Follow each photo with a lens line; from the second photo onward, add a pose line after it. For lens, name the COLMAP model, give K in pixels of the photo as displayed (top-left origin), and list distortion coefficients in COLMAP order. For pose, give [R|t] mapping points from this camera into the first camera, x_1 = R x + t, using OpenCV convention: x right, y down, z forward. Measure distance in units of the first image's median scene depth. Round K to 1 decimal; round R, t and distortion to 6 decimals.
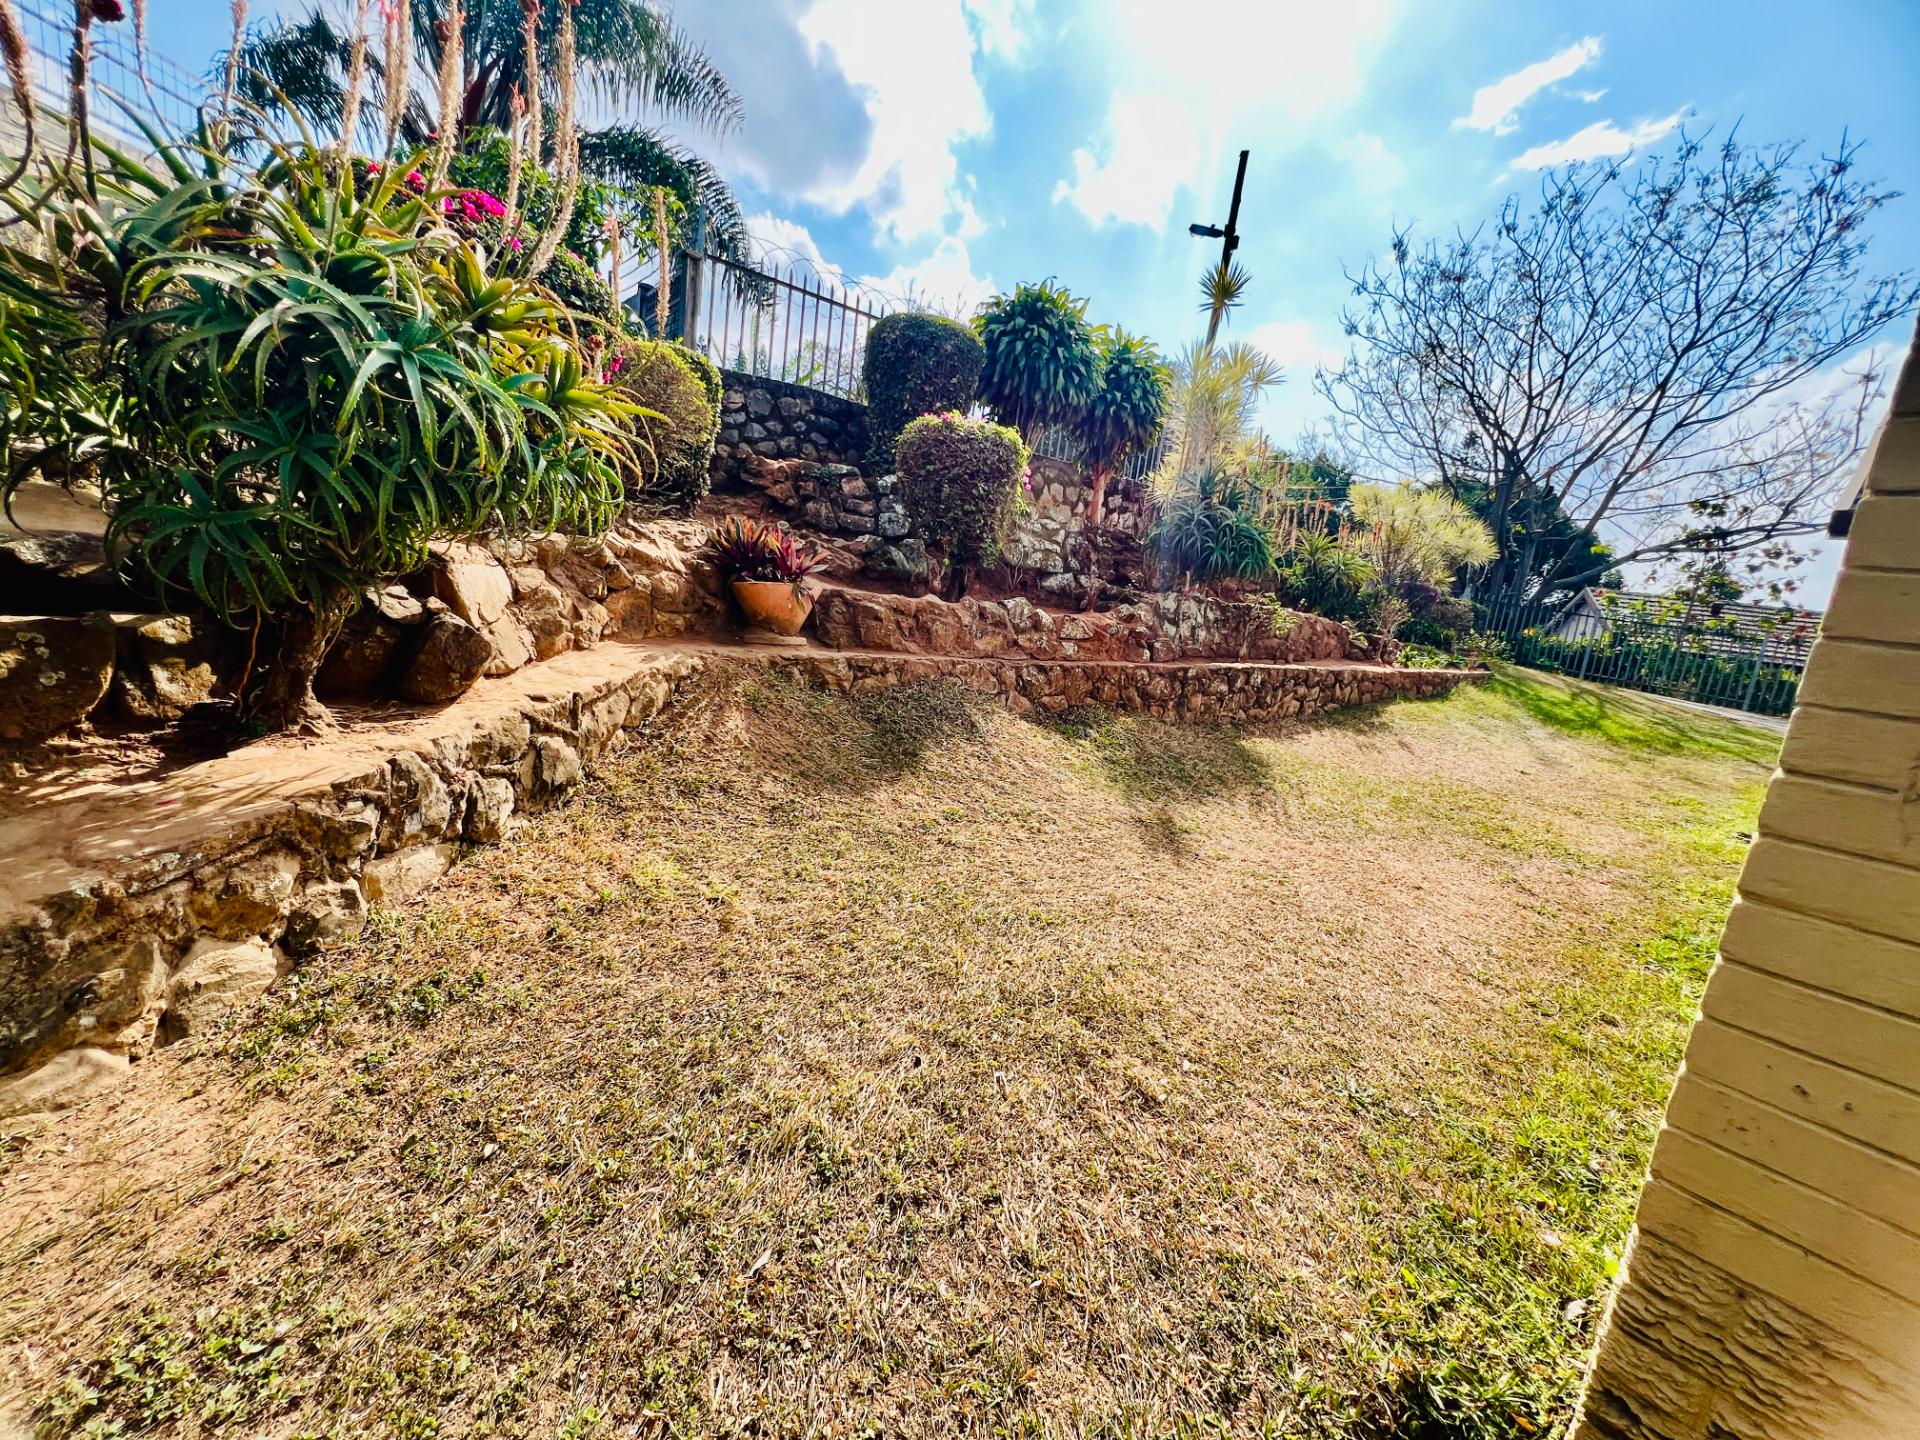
lens RADIAL K [[768.6, 0, 955.4], [0, 768.6, 722.2], [0, 0, 1]] dist [-0.004157, 0.000761]
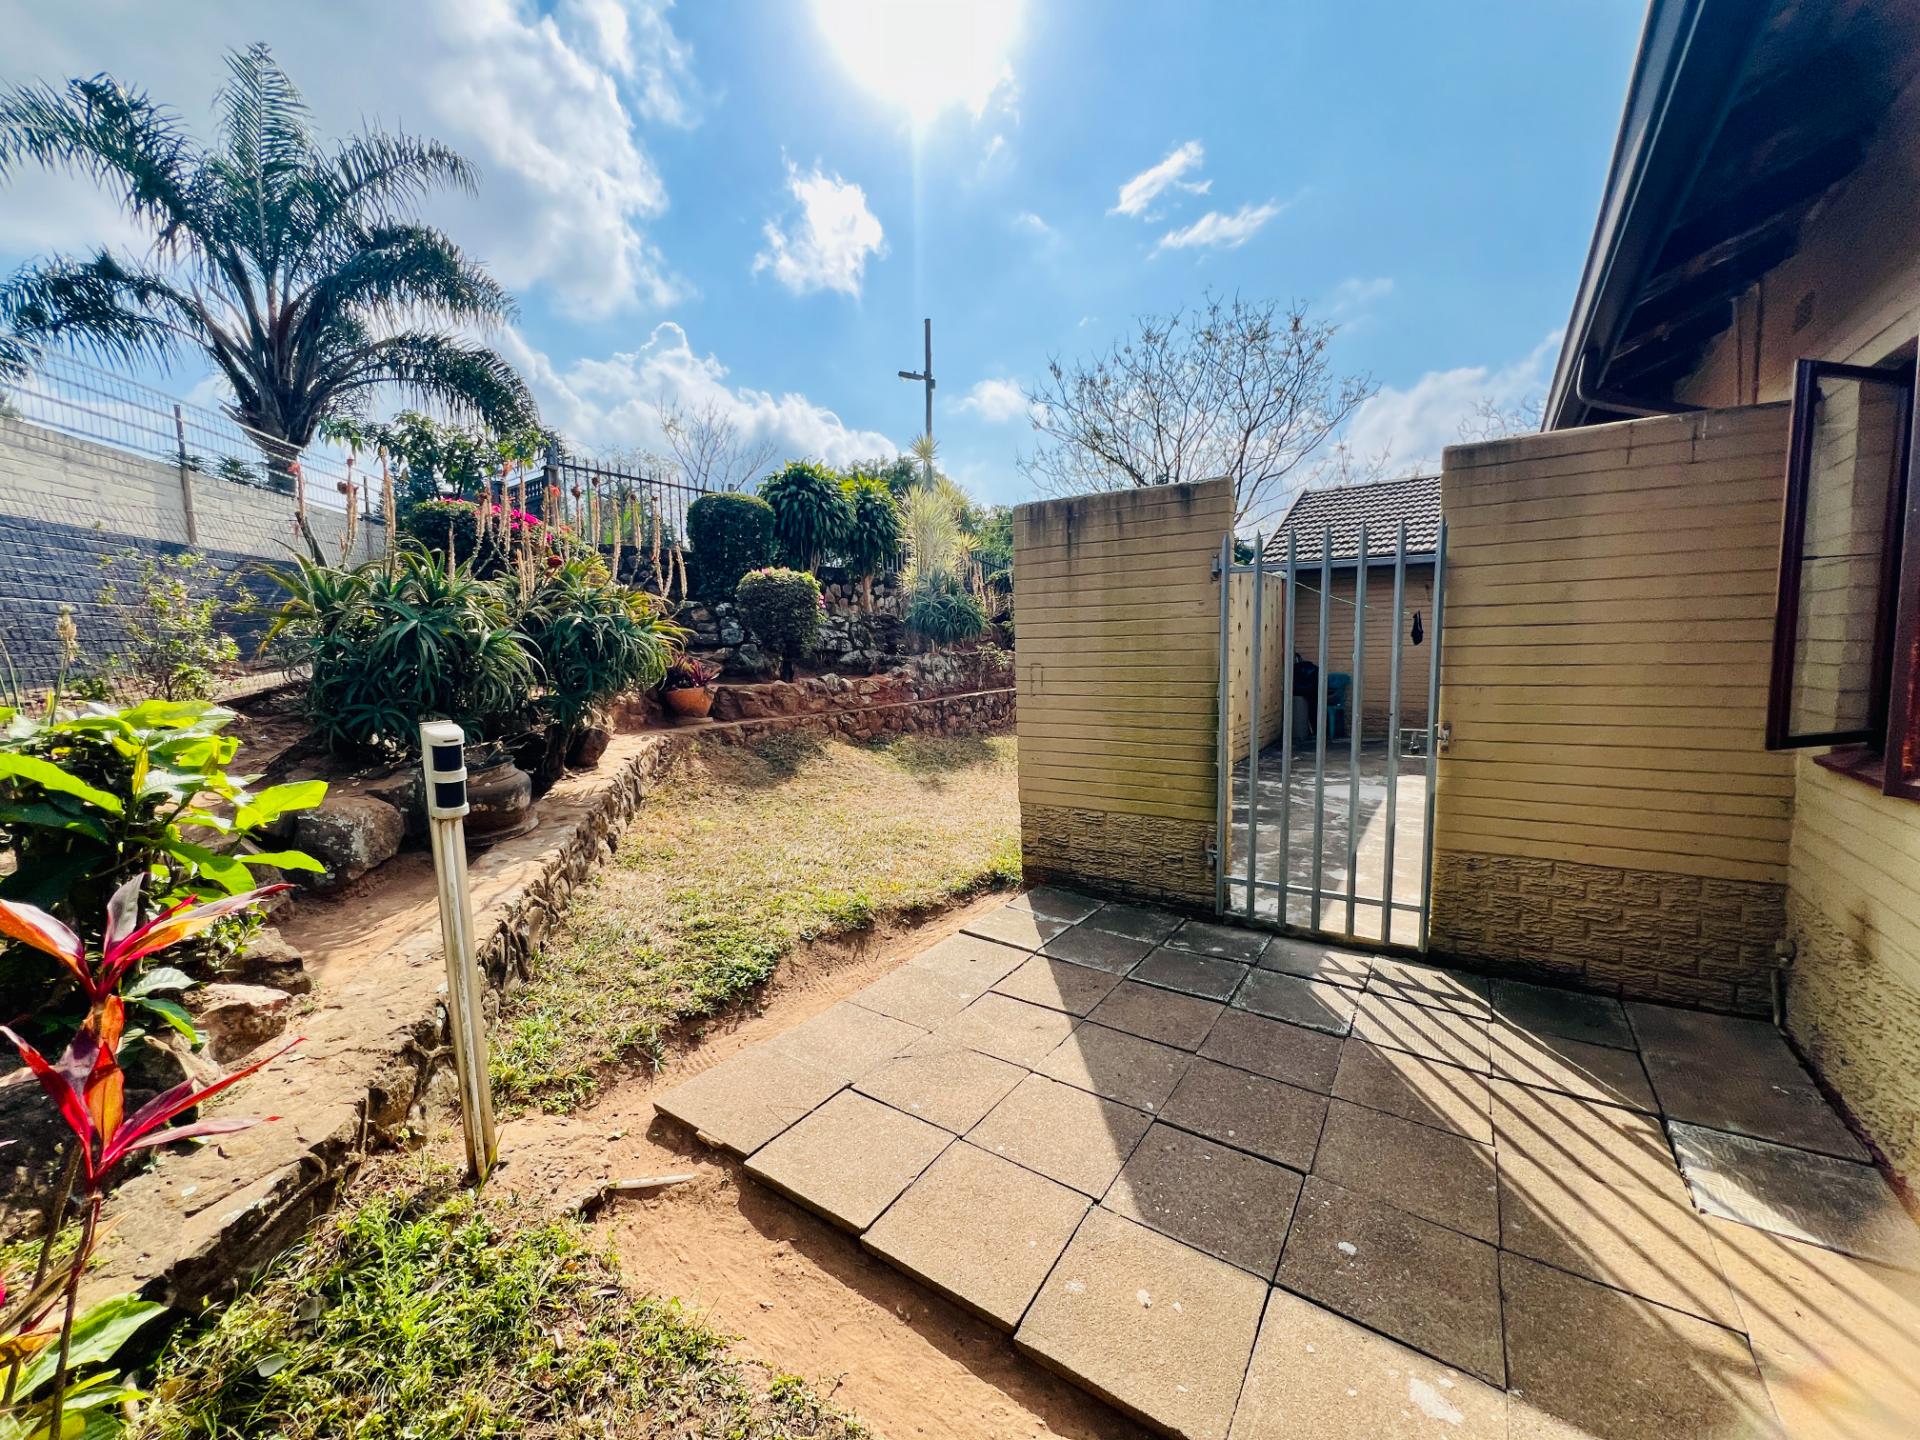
lens RADIAL K [[768.6, 0, 951.8], [0, 768.6, 726.9], [0, 0, 1]] dist [-0.004157, 0.000761]
pose [[0.953425, -0.168790, 0.249983, -0.076538], [0.186322, 0.981314, -0.048035, 0.058308], [-0.237203, 0.092375, 0.967058, -0.489137]]
